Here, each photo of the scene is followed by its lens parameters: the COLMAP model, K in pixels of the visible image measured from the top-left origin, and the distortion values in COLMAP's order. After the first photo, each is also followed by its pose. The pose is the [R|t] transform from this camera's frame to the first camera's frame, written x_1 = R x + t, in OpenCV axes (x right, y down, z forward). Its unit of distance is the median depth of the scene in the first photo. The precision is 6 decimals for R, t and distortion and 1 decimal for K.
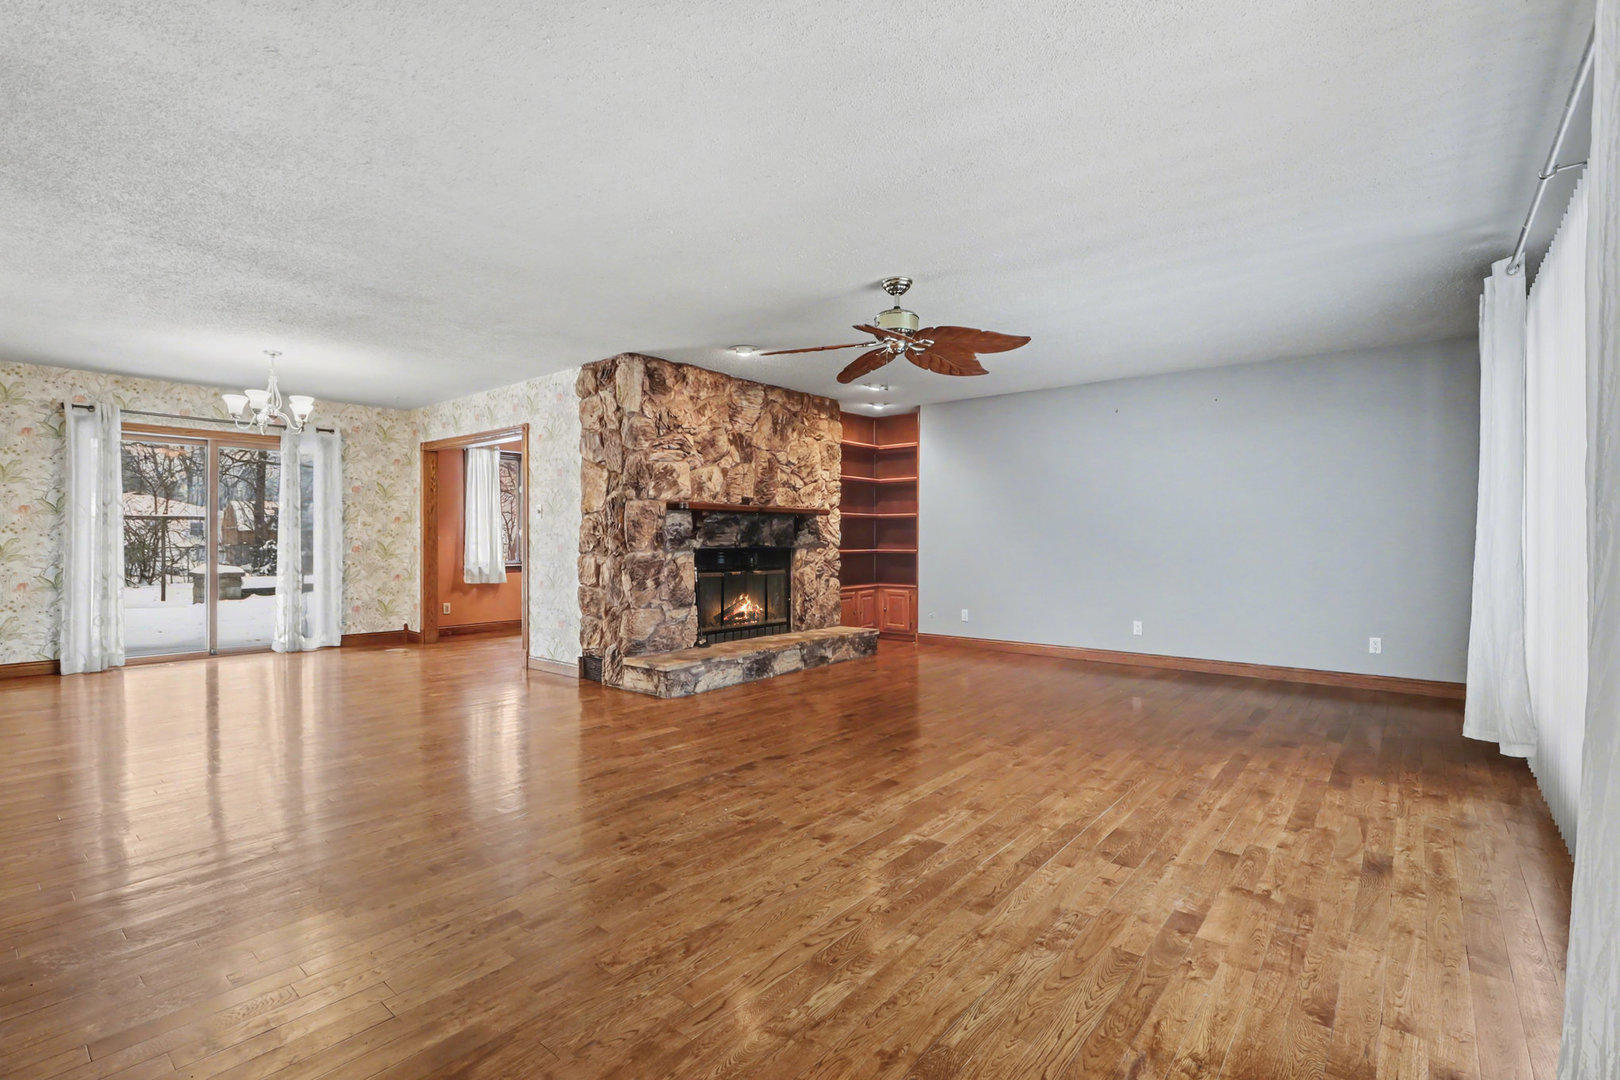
lens RADIAL K [[755.3, 0, 811.8], [0, 755.3, 538.6], [0, 0, 1]] dist [-0.015727, 0.000115]
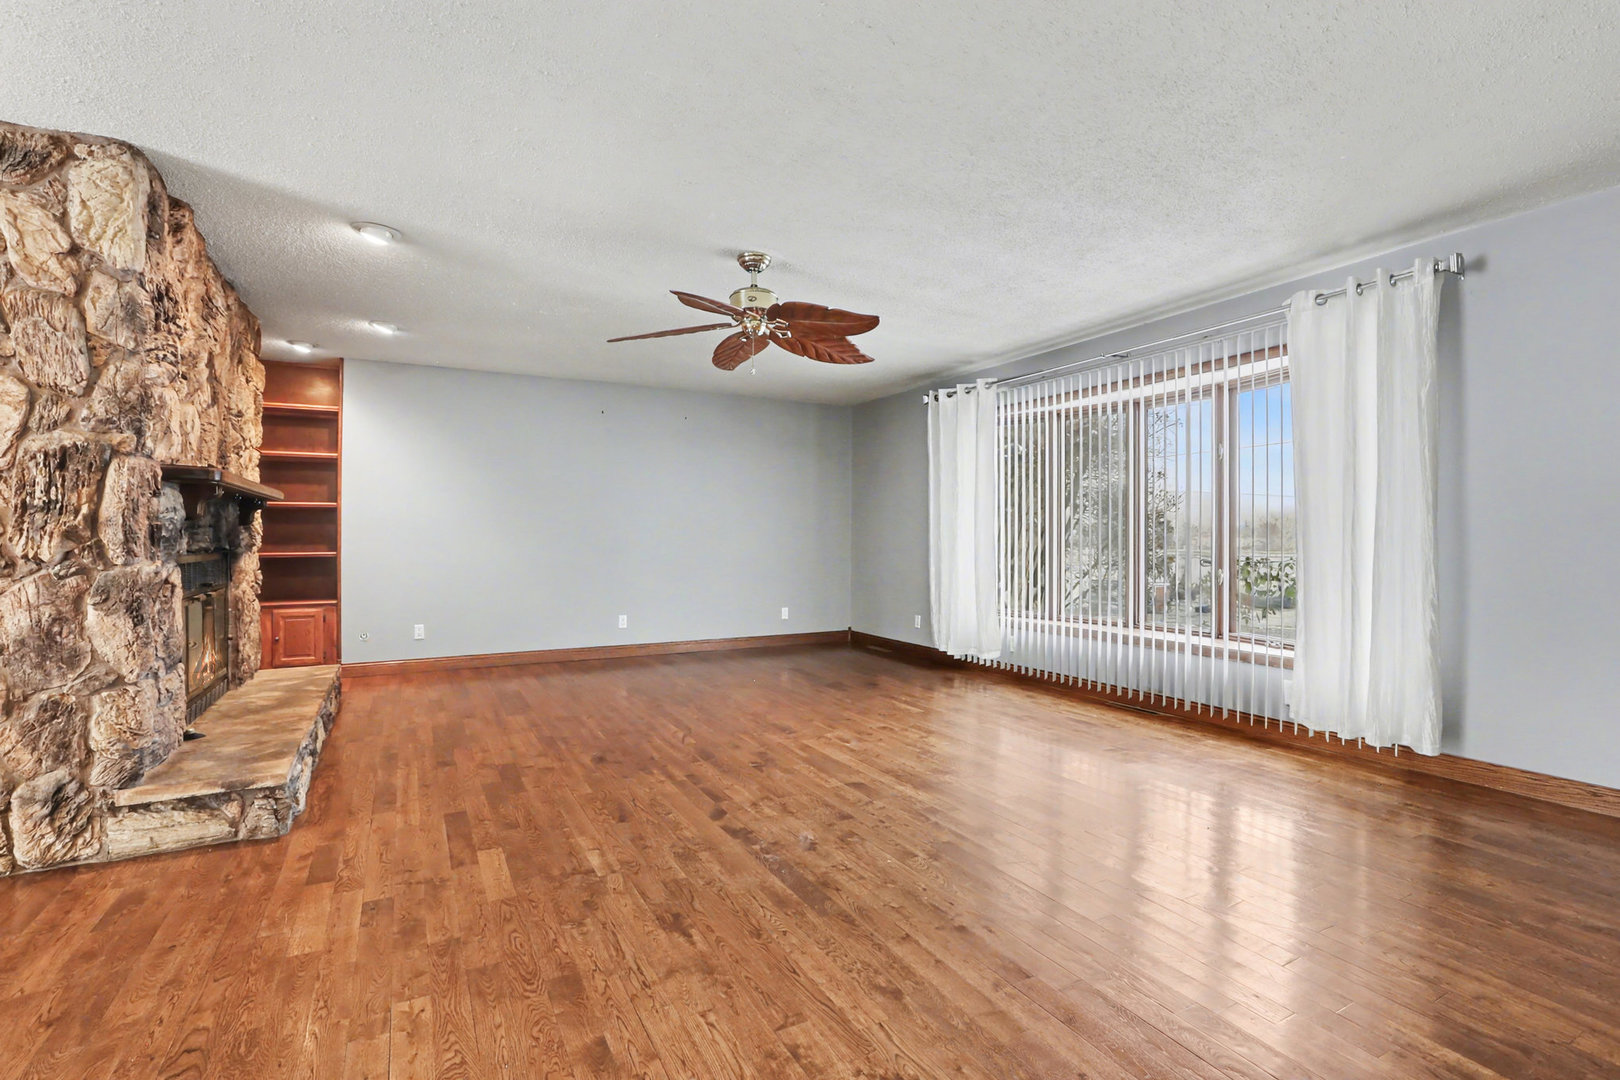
lens RADIAL K [[735.9, 0, 810.0], [0, 735.9, 540.0], [0, 0, 1]] dist [-0.017372, -0.000247]
pose [[0.375836, -0.003523, 0.926680, -0.465607], [0.000860, 0.999994, 0.003453, 0.000598], [-0.926686, -0.000501, 0.375836, 0.403114]]
